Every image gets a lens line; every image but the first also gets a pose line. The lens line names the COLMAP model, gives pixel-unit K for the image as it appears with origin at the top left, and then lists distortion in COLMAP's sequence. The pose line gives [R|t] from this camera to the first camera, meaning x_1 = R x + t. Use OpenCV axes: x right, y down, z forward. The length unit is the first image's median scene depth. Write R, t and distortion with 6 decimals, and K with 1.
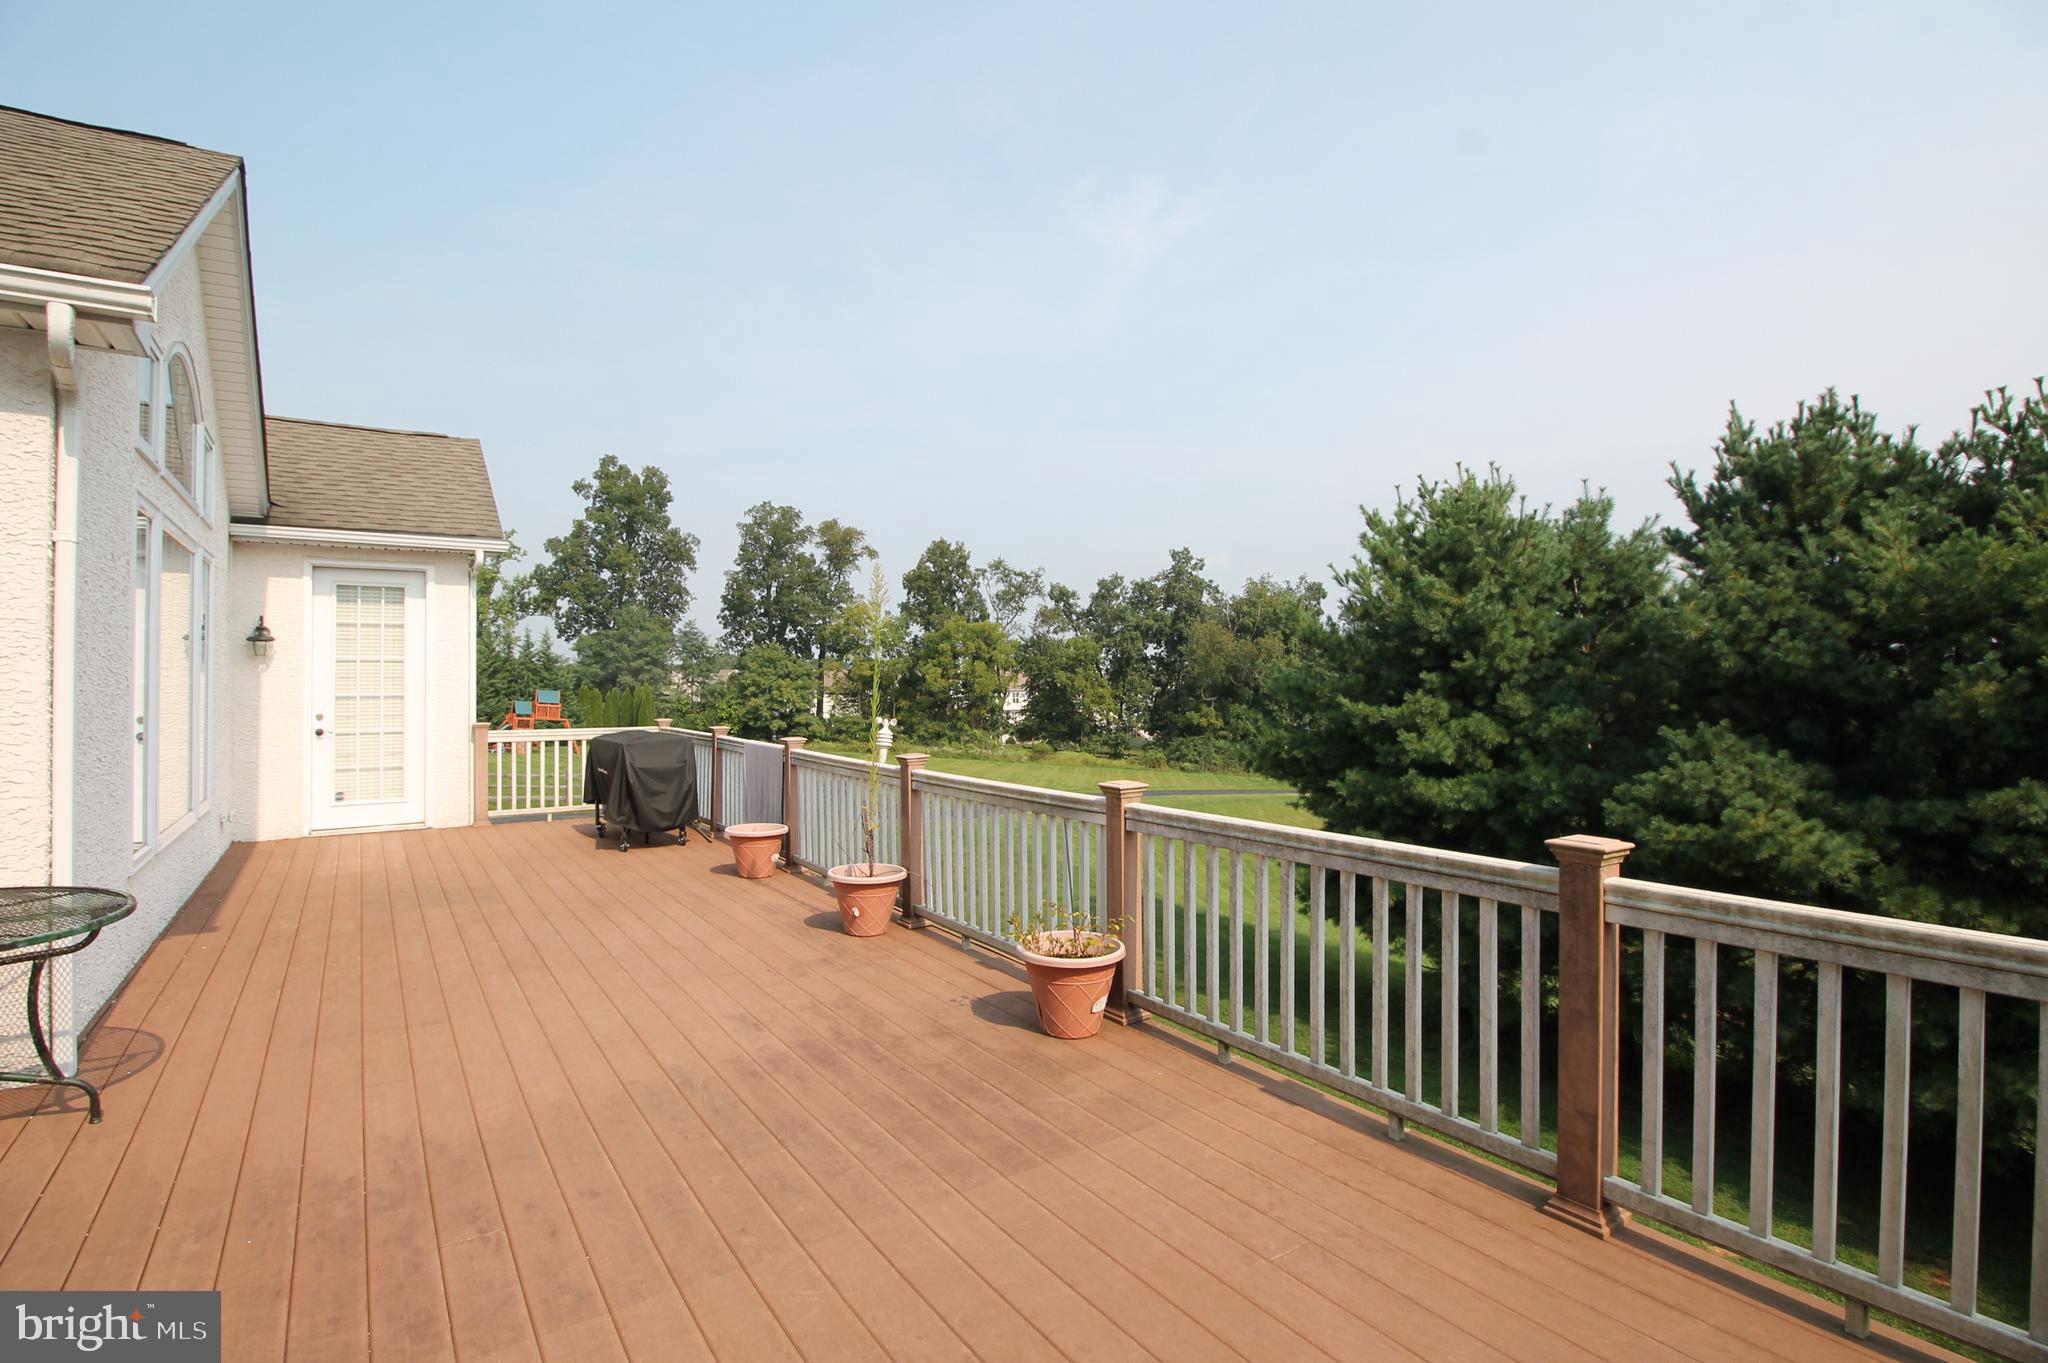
lens RADIAL K [[966.3, 0, 1023.4], [0, 966.3, 679.5], [0, 0, 1]] dist [-0.010919, -0.003162]
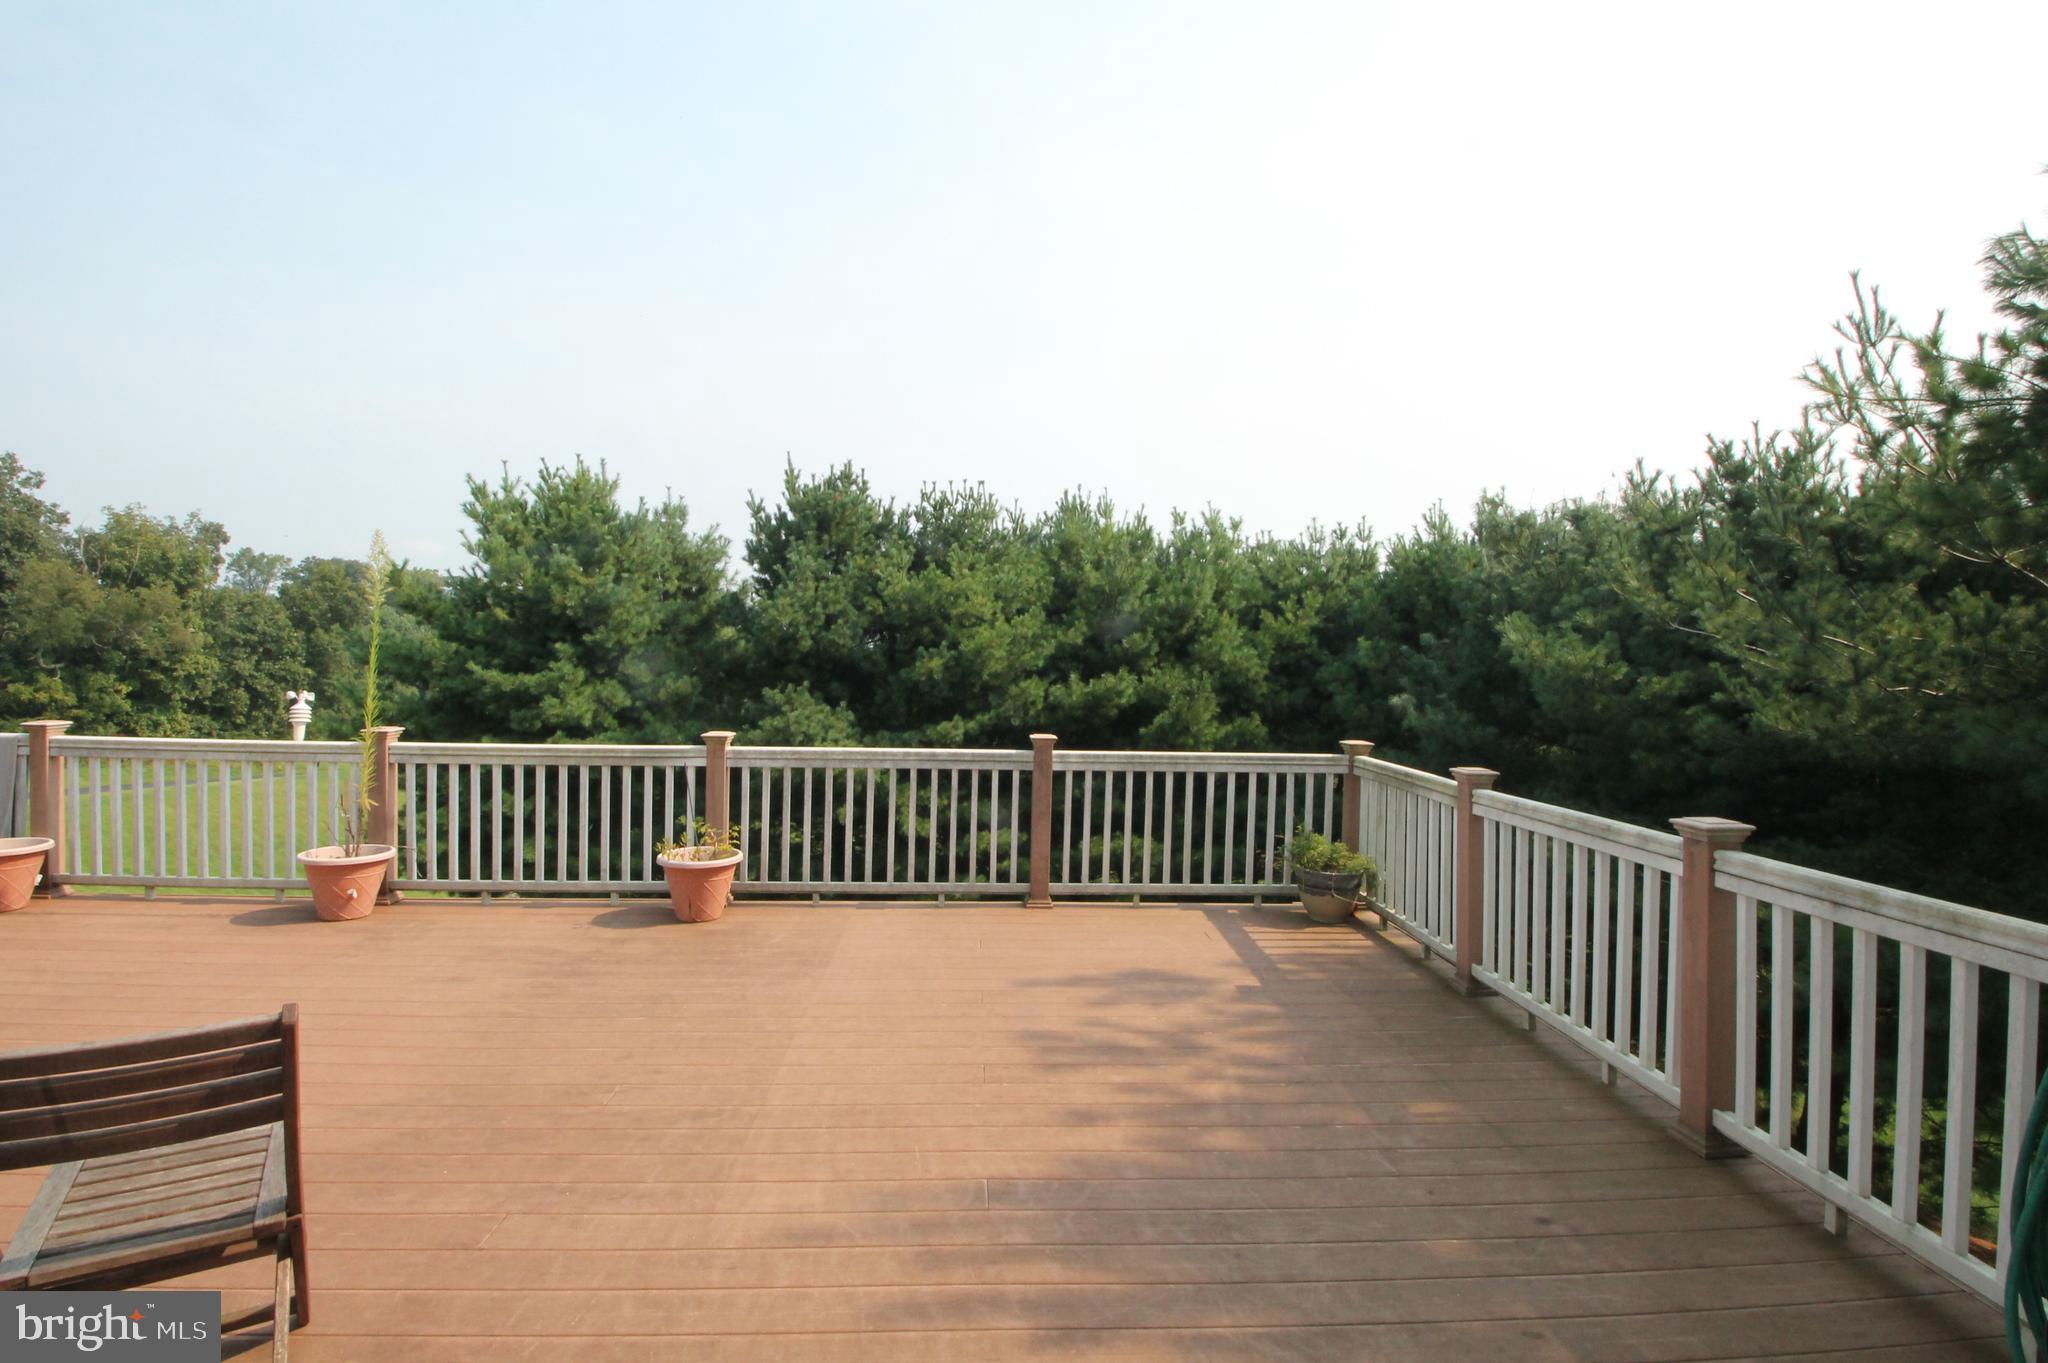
lens RADIAL K [[966.3, 0, 1018.4], [0, 966.3, 676.6], [0, 0, 1]] dist [-0.010919, -0.003162]
pose [[0.527603, -0.008442, 0.849449, -0.243254], [-0.017907, 0.999618, 0.021056, -0.002462], [-0.849302, -0.026320, 0.527250, -0.022528]]
